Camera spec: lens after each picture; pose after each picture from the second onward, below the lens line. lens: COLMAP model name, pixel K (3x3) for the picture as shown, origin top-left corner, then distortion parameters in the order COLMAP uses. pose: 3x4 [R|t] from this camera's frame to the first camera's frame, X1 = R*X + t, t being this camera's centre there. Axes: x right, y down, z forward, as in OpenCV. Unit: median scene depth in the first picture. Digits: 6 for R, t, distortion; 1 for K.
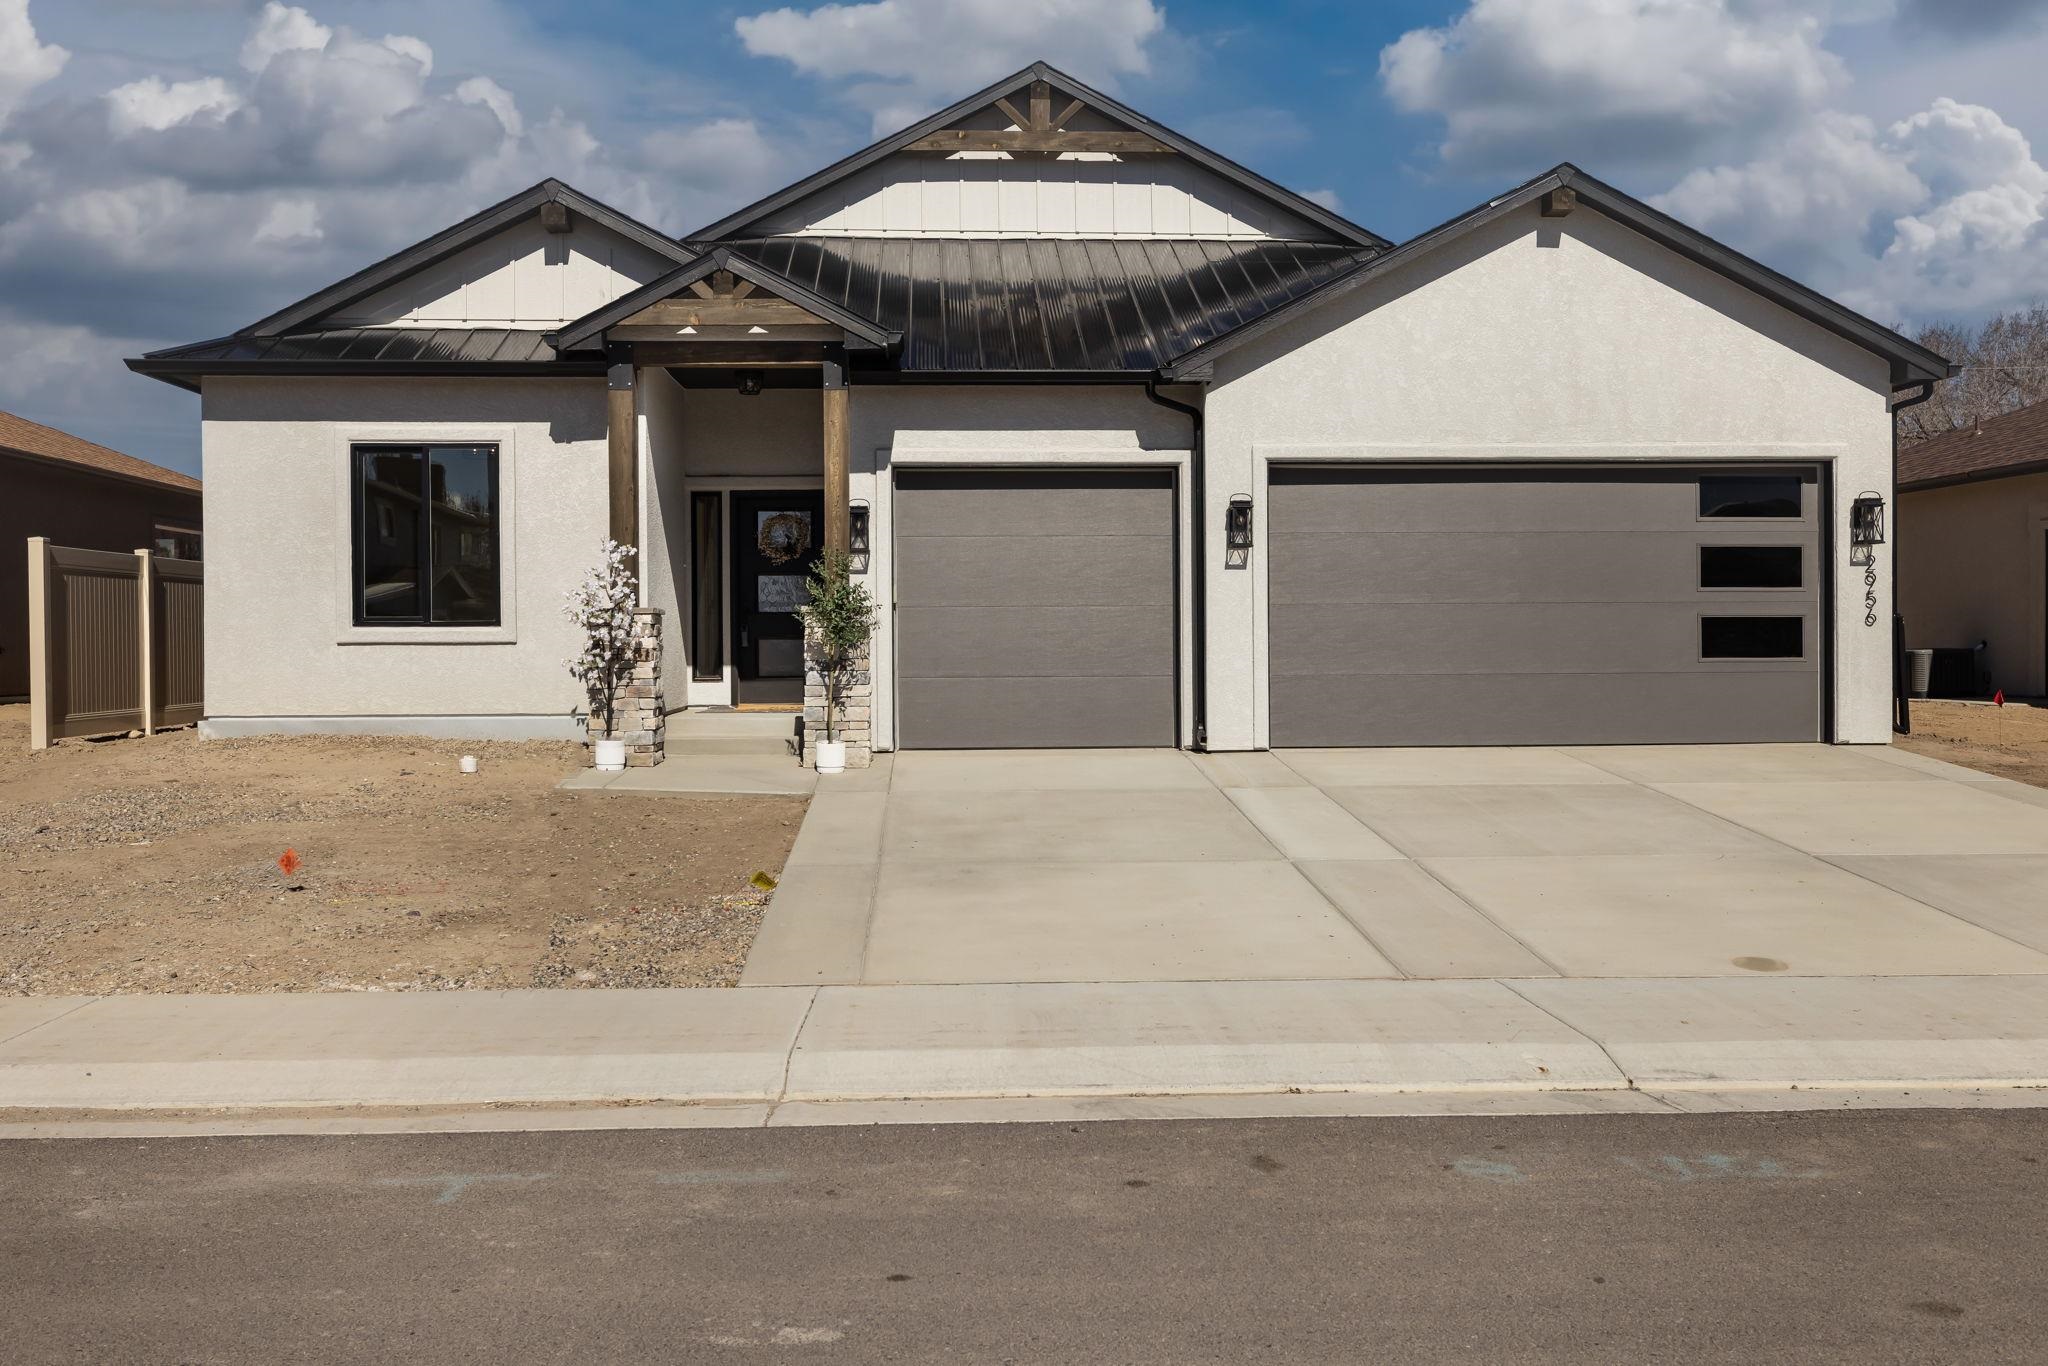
lens RADIAL K [[1717.2, 0, 988.0], [0, 1717.2, 672.8], [0, 0, 1]] dist [-0.003810, -0.000994]
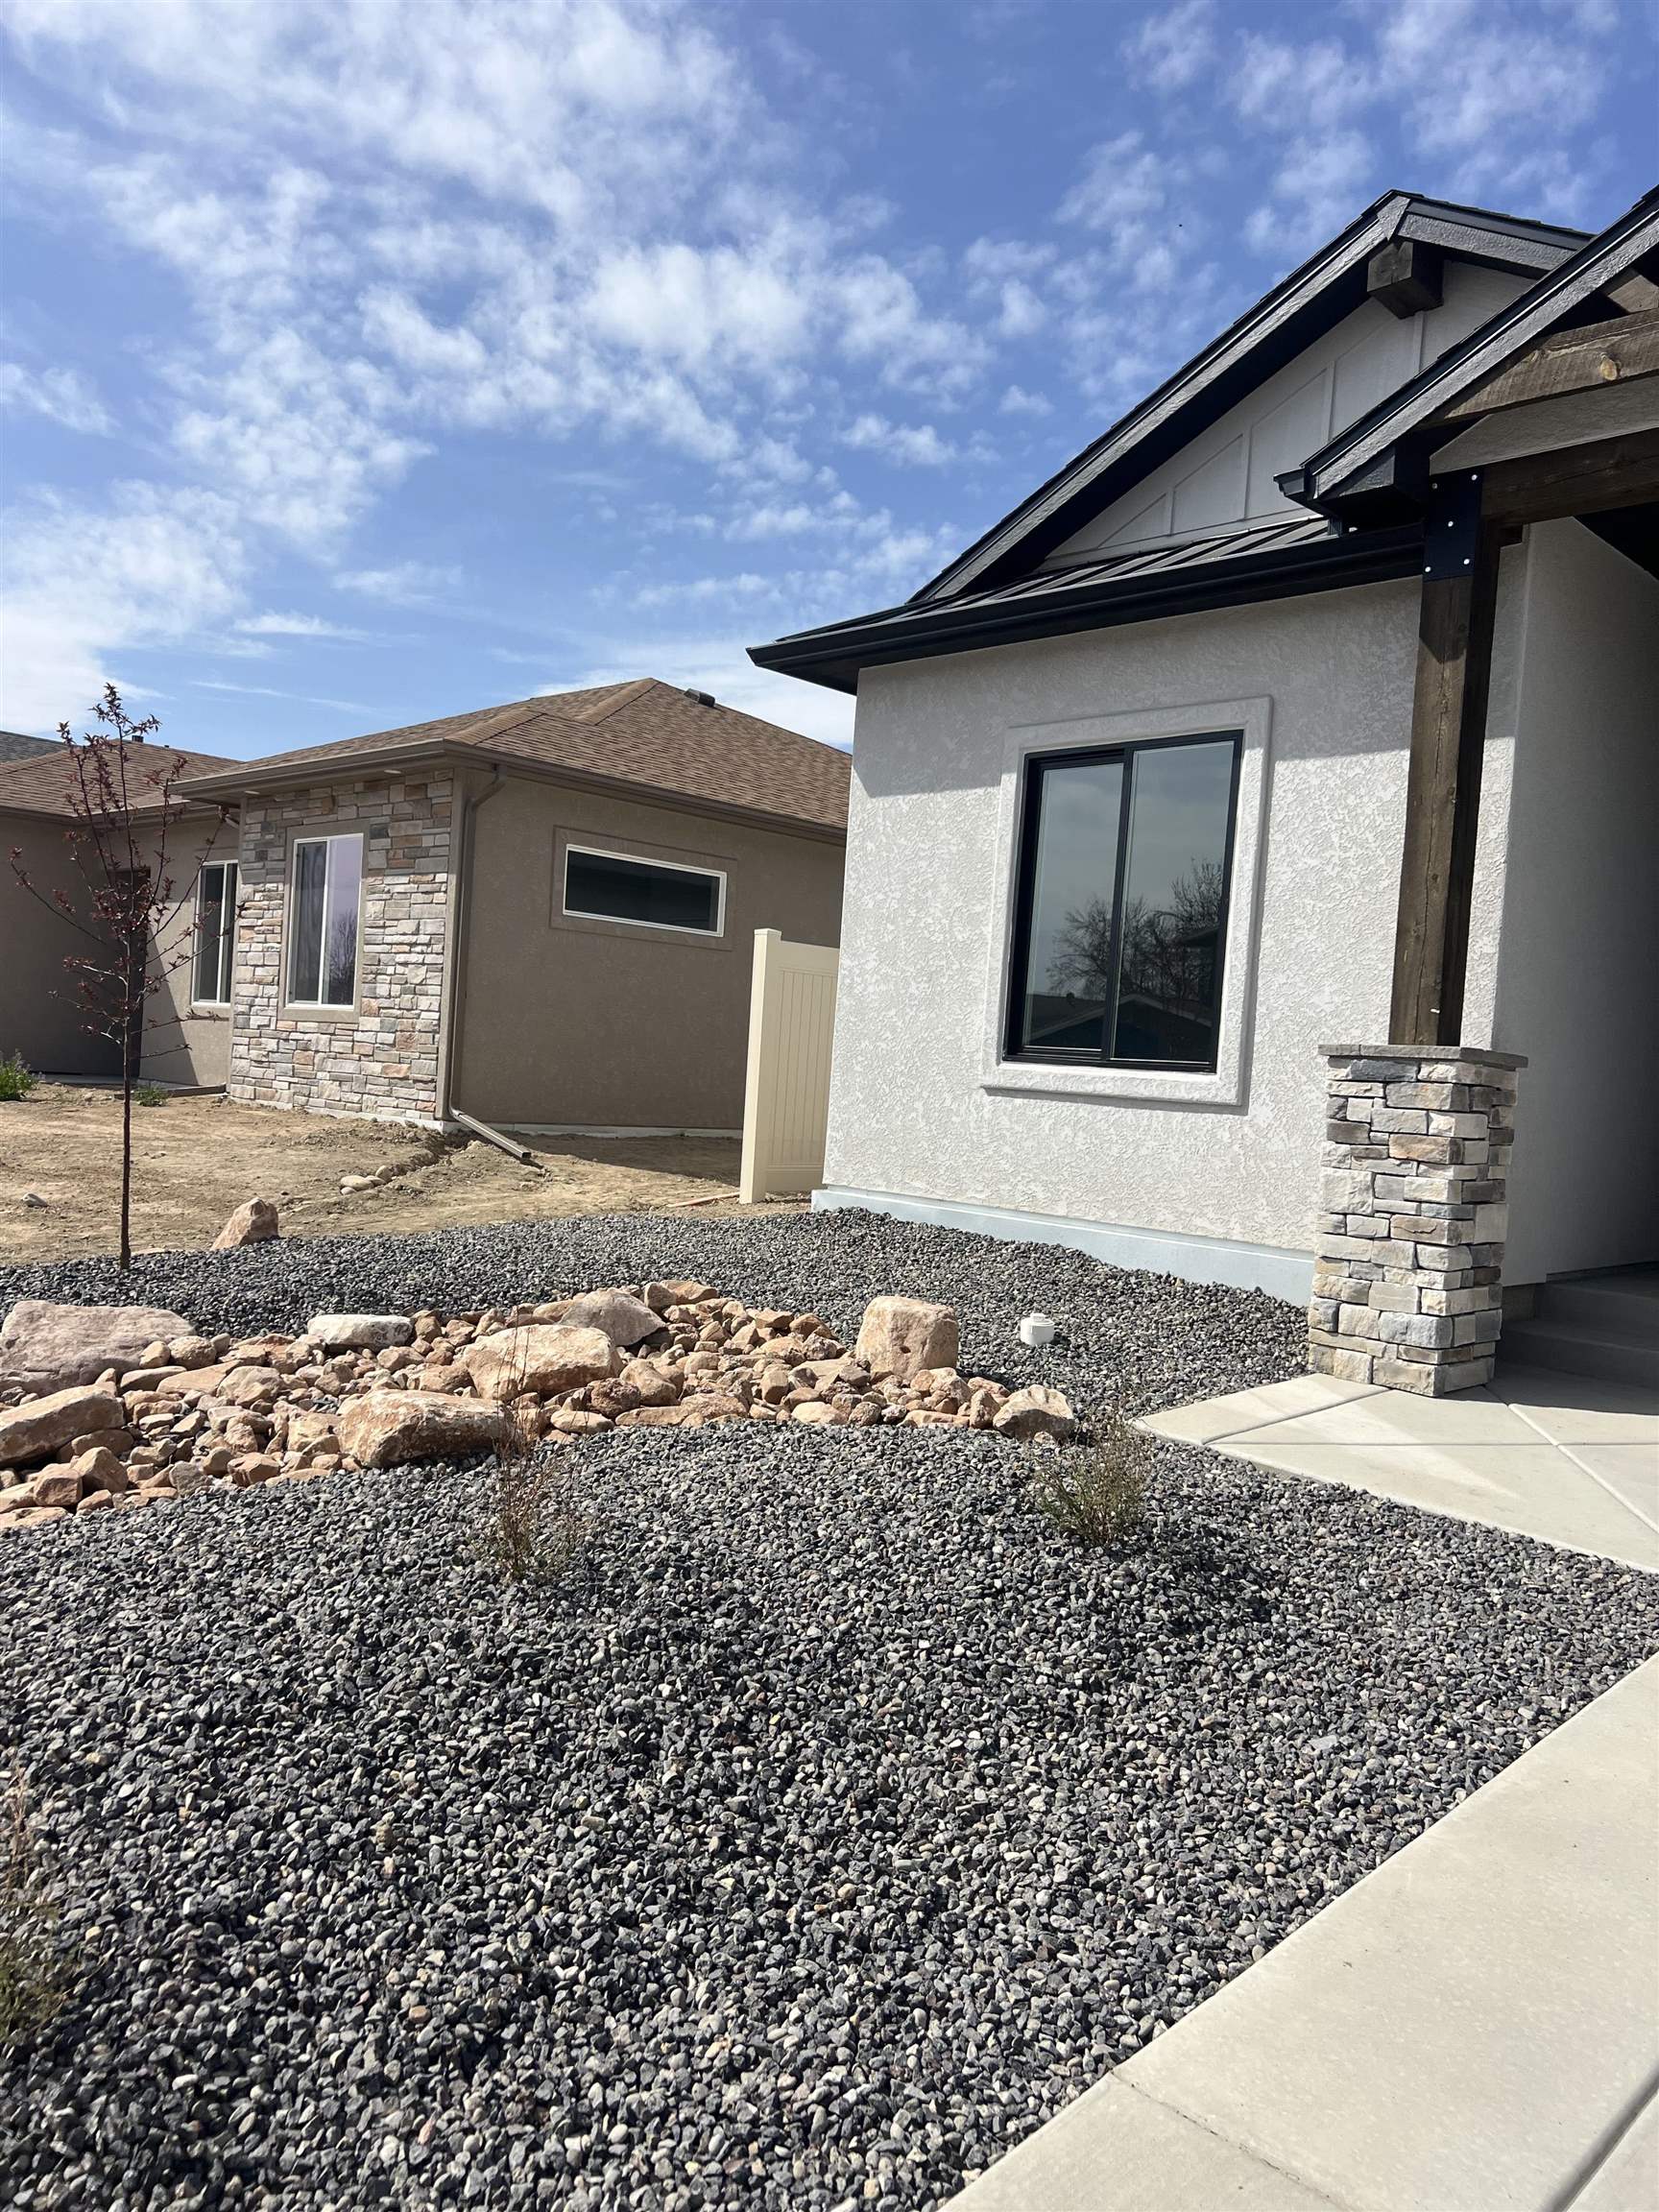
lens RADIAL K [[1648.0, 0, 839.3], [0, 1648.0, 1118.5], [0, 0, 1]] dist [0.064377, -0.081332]
pose [[0.677502, 0.072323, -0.731956, 0.015394], [-0.073204, 0.996843, 0.030737, -0.020303], [0.731869, 0.032758, 0.680658, 0.559846]]
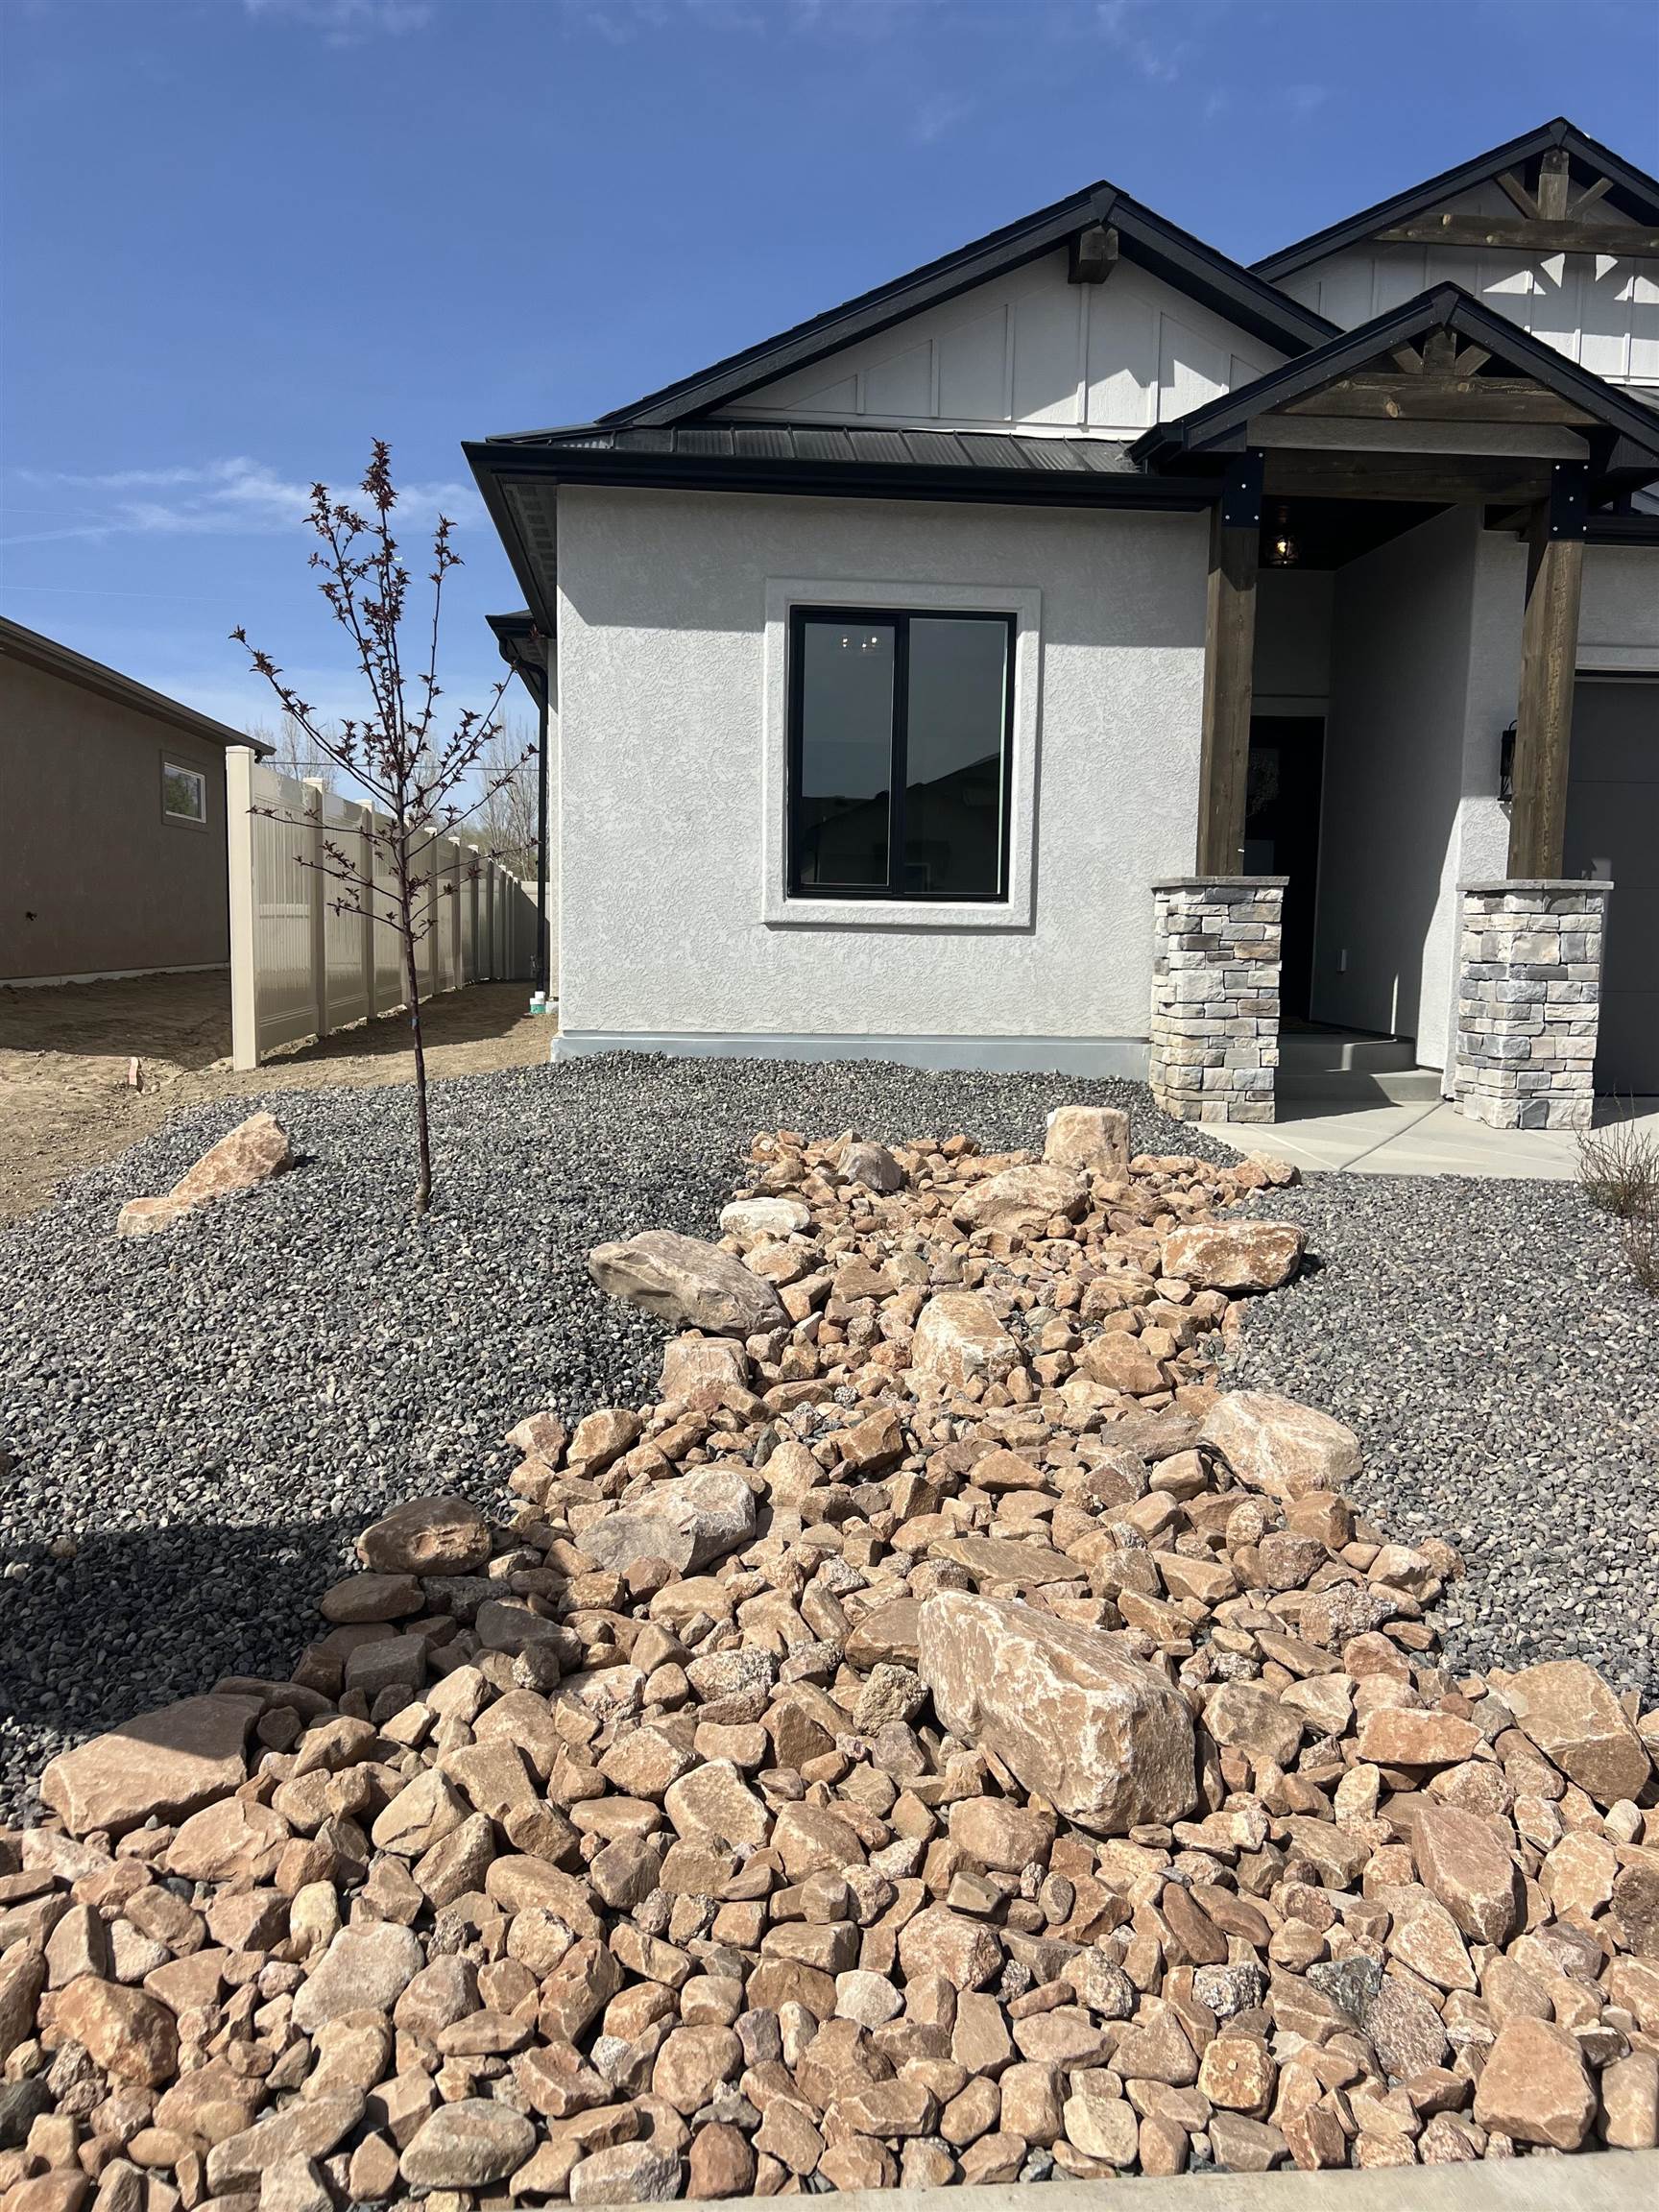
lens RADIAL K [[1648.0, 0, 839.3], [0, 1648.0, 1118.5], [0, 0, 1]] dist [0.064377, -0.081332]
pose [[0.998604, 0.017527, 0.049833, -0.376418], [-0.022336, 0.994970, 0.097655, -0.004957], [-0.047871, -0.098632, 0.993972, 0.366705]]
